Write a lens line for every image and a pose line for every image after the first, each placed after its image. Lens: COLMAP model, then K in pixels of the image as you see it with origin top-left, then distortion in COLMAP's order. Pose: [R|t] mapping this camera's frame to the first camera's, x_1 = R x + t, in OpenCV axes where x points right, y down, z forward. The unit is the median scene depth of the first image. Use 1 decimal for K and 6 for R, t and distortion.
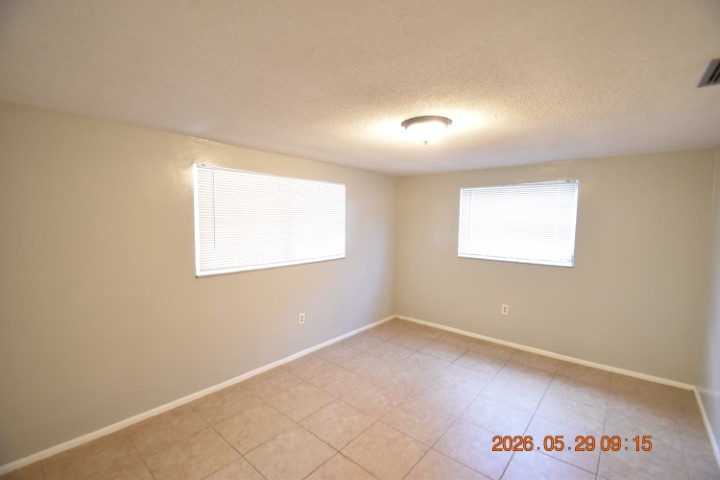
lens RADIAL K [[314.9, 0, 359.1], [0, 314.9, 243.1], [0, 0, 1]] dist [0.019939, -0.019941]
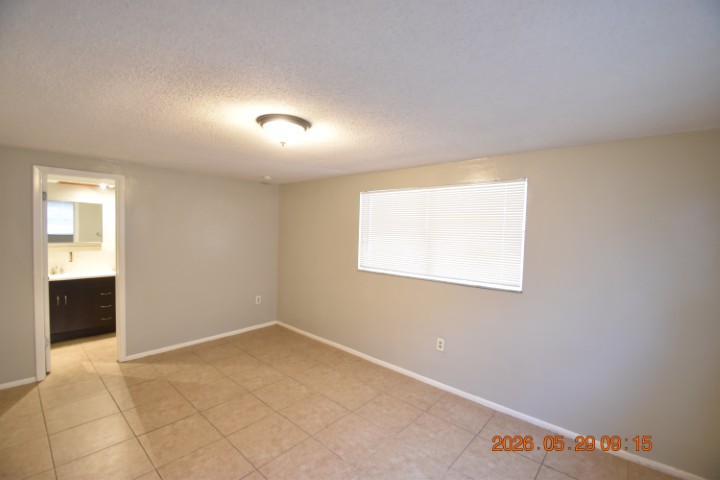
lens RADIAL K [[314.9, 0, 359.1], [0, 314.9, 243.1], [0, 0, 1]] dist [0.019939, -0.019941]
pose [[-0.022596, 0.032803, -0.999206, 0.812943], [-0.099118, 0.994464, 0.034889, -0.057956], [0.994819, 0.099827, -0.019220, 0.899571]]
